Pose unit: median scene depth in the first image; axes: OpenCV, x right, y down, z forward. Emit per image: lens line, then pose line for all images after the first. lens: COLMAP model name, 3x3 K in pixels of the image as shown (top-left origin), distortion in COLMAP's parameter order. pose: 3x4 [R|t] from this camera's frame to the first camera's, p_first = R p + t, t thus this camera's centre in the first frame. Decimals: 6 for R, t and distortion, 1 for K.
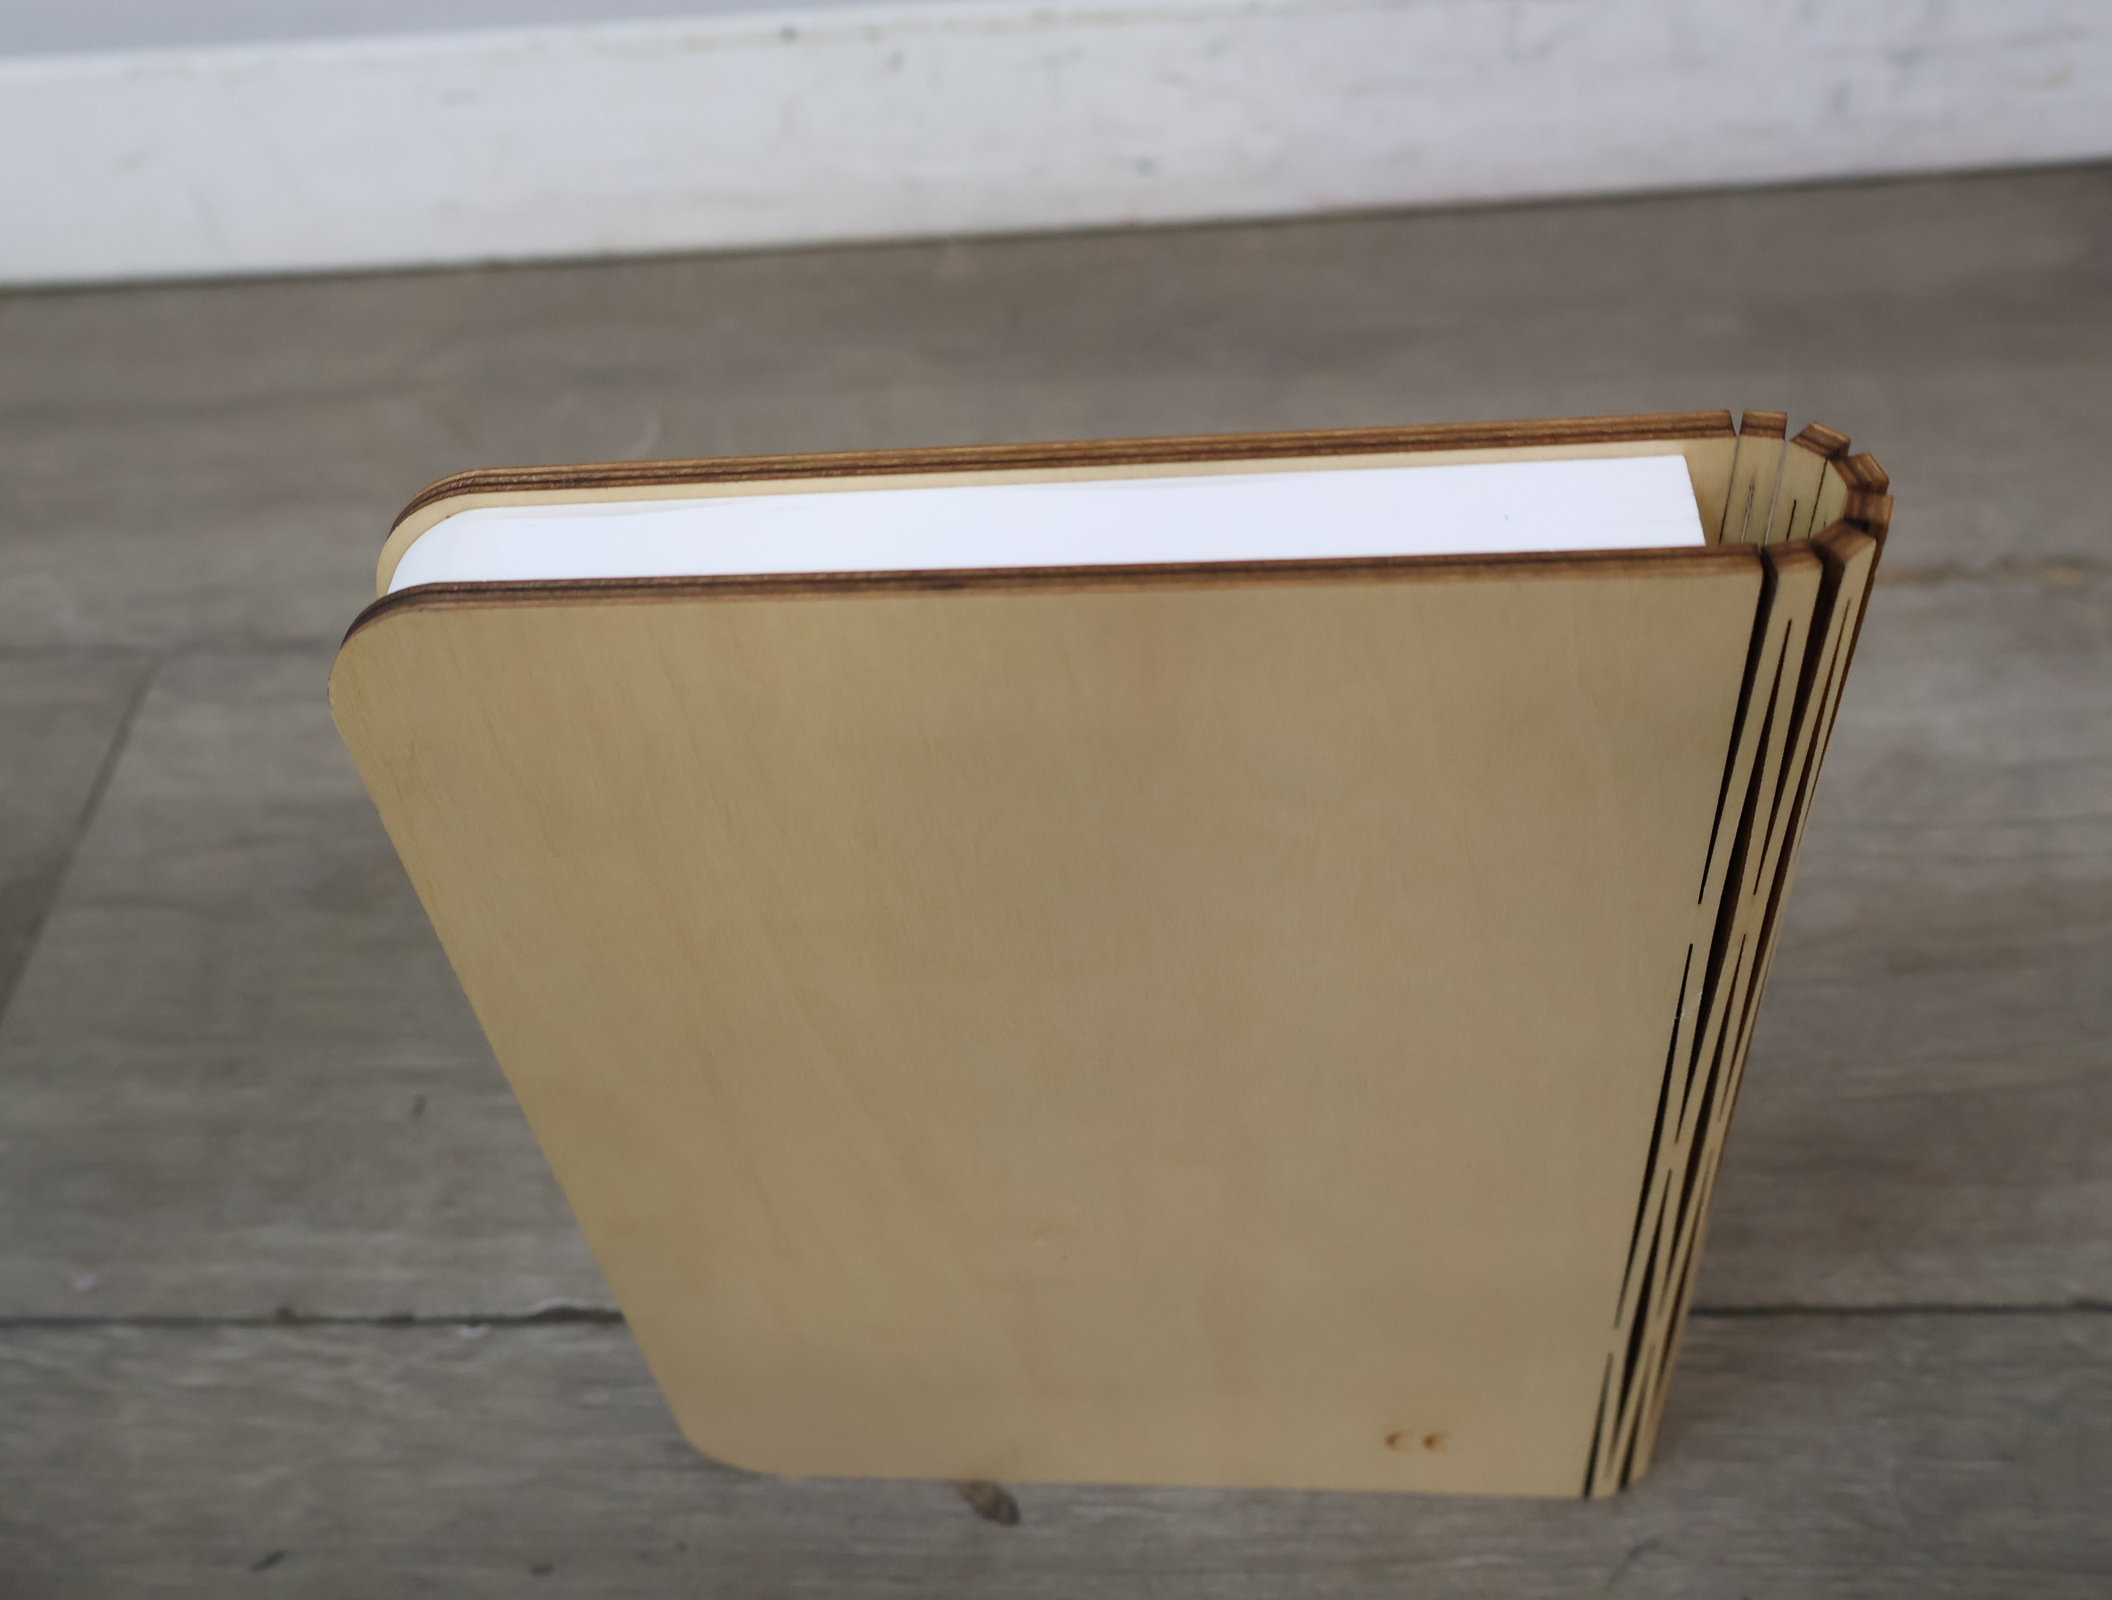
lens RADIAL K [[2174.5, 0, 1035.7], [0, 2174.5, 789.7], [0, 0, 1]] dist [0.012361, 0.000000]
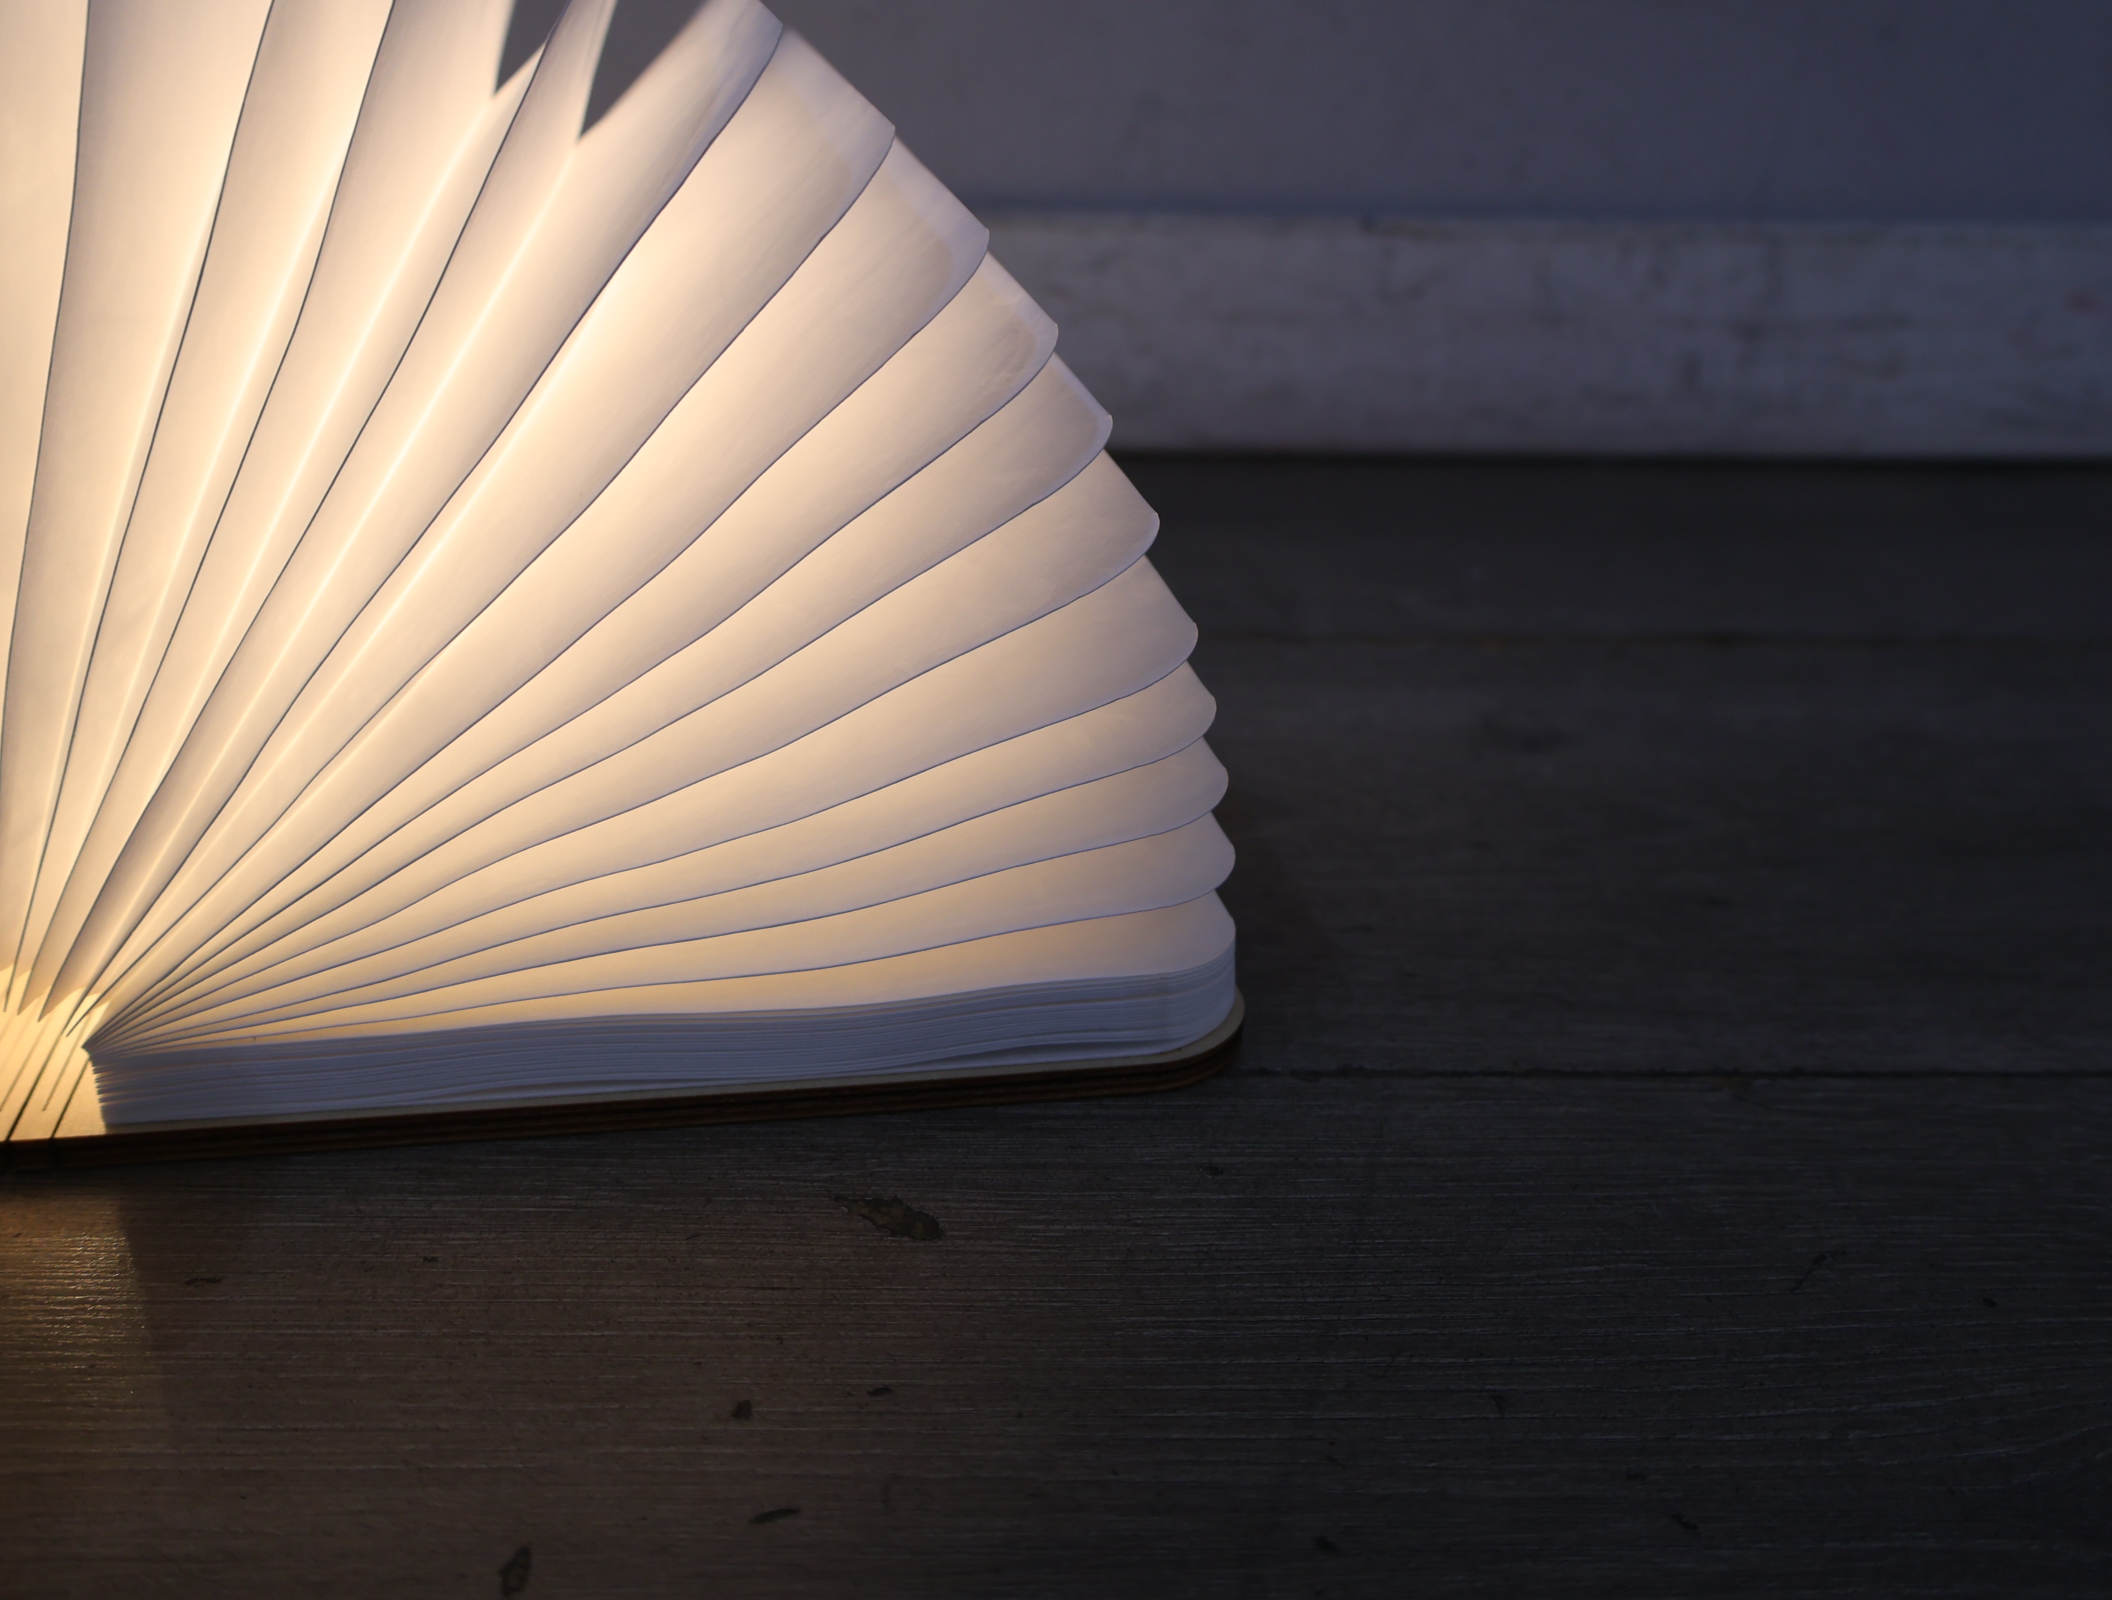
lens RADIAL K [[2174.5, 0, 1036.7], [0, 2174.5, 796.6], [0, 0, 1]] dist [0.012361, 0.000000]
pose [[0.989680, 0.082436, 0.117211, -0.063615], [-0.021302, 0.893504, -0.448550, 0.472665], [-0.141705, 0.441424, 0.886039, 0.299533]]
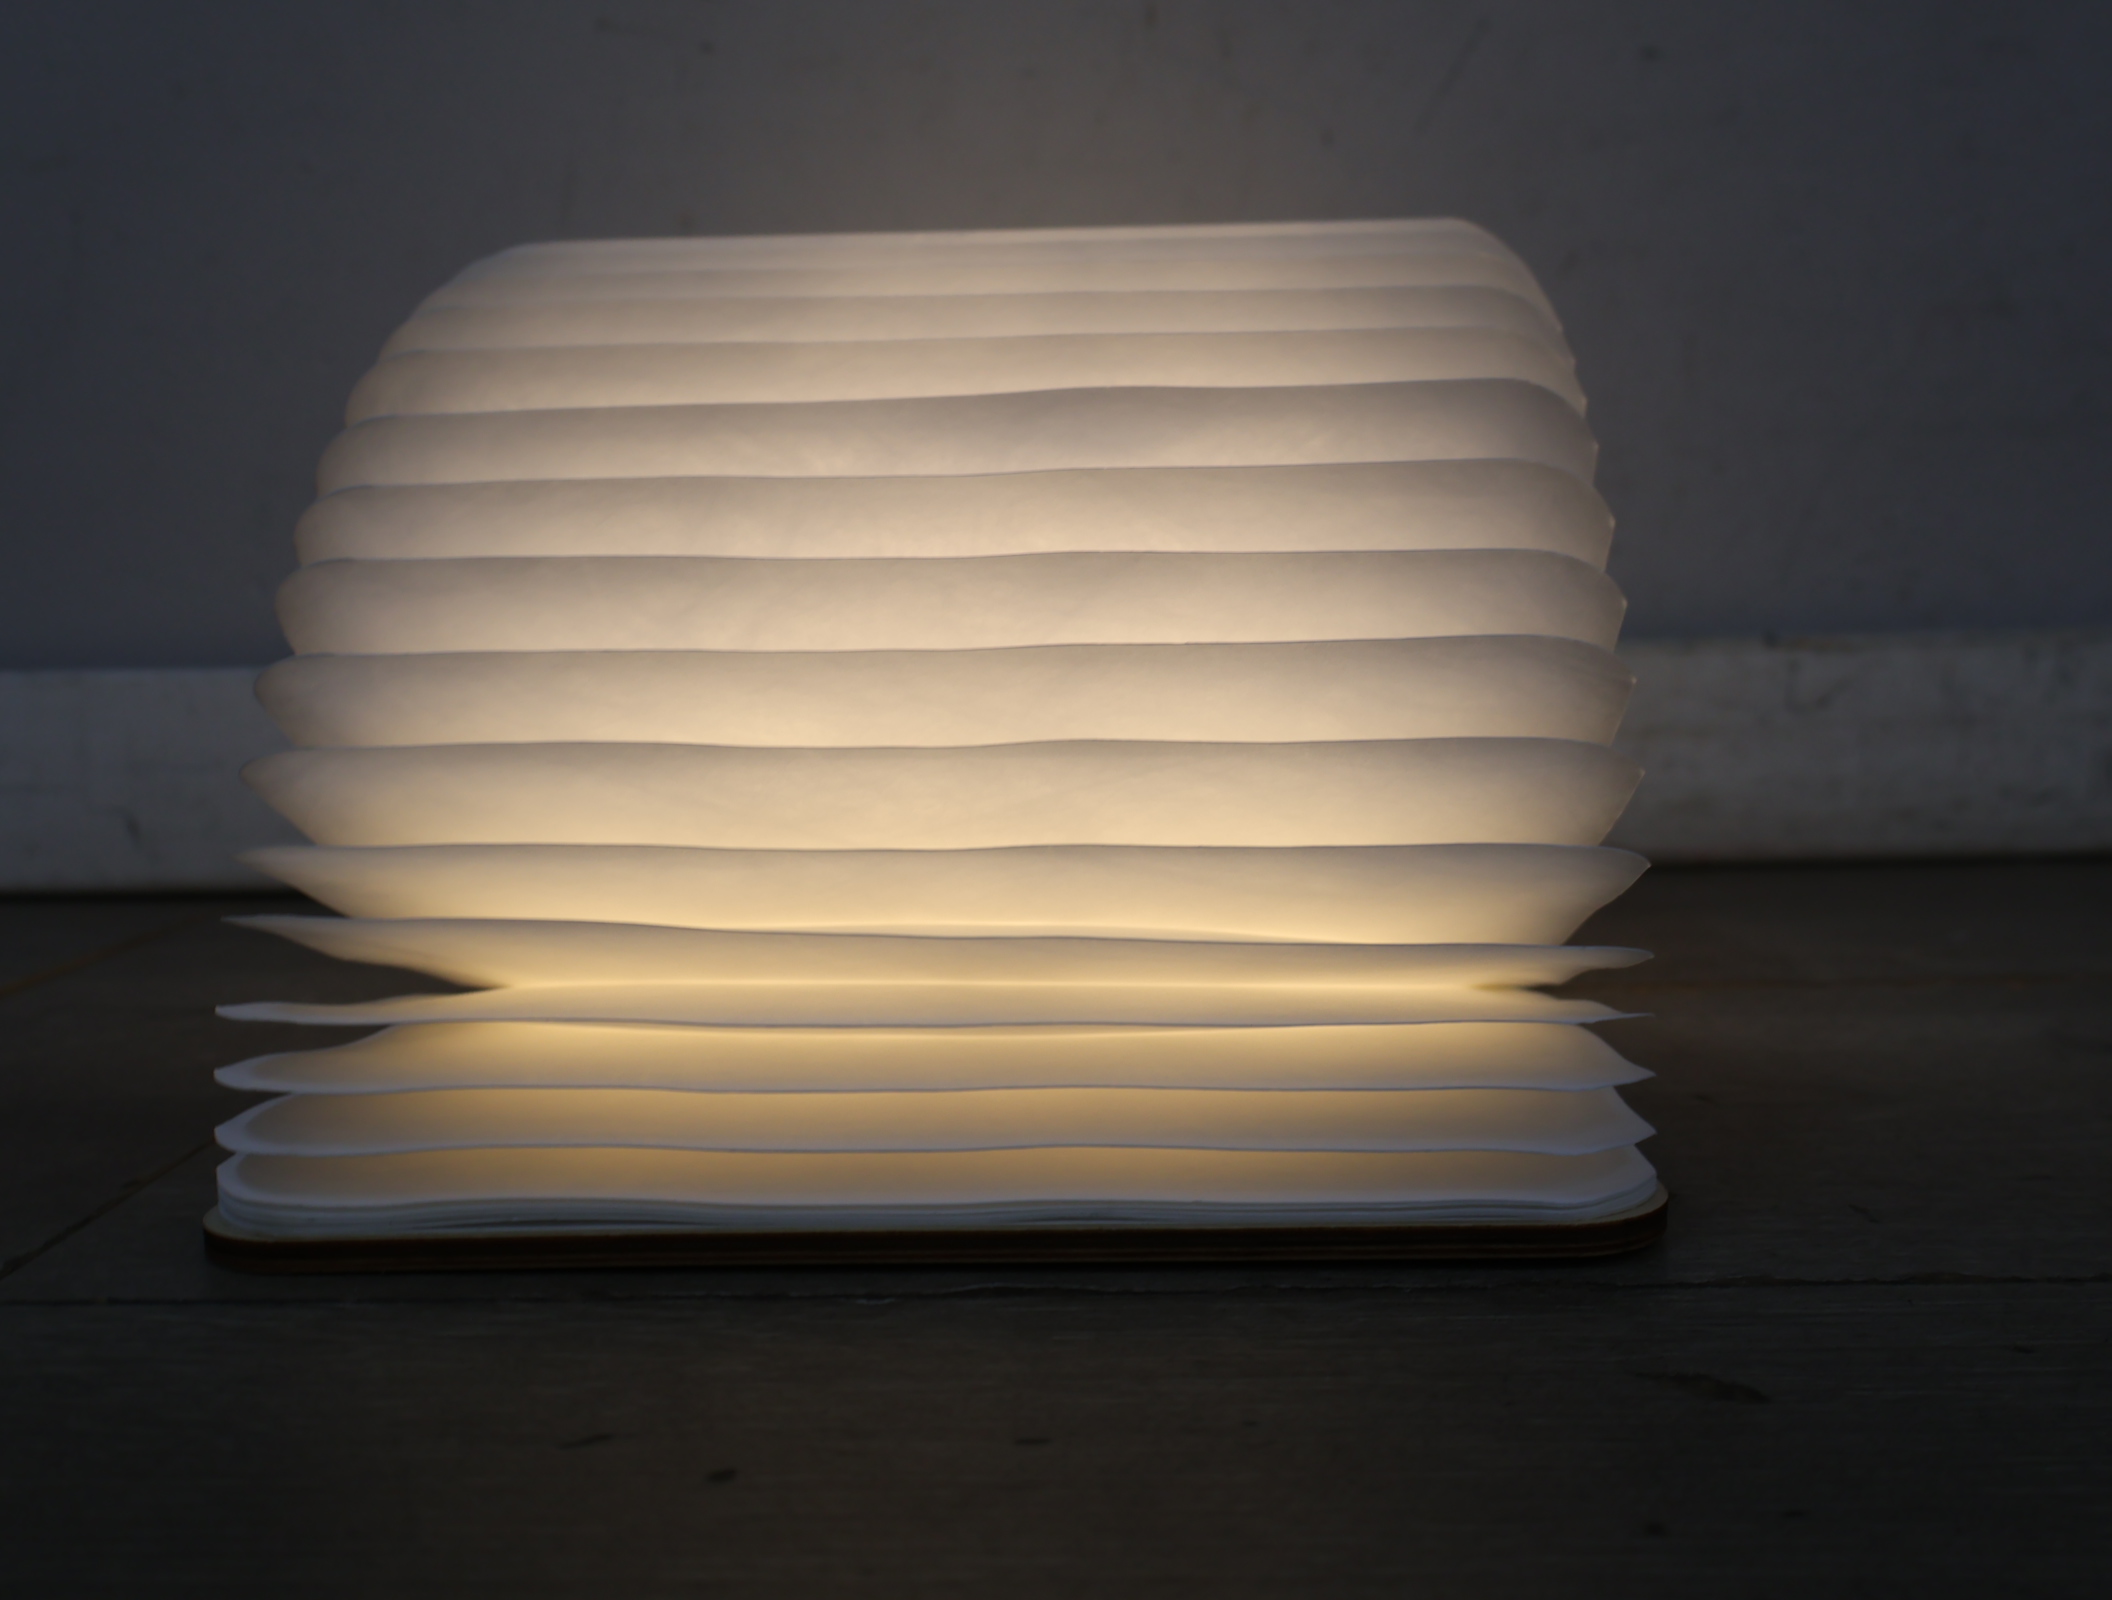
lens RADIAL K [[2174.5, 0, 1035.5], [0, 2174.5, 814.2], [0, 0, 1]] dist [0.012361, 0.000000]
pose [[0.997331, 0.070908, 0.017402, -0.229136], [-0.041054, 0.741725, -0.669447, 0.594711], [-0.060377, 0.666946, 0.742656, 0.373157]]
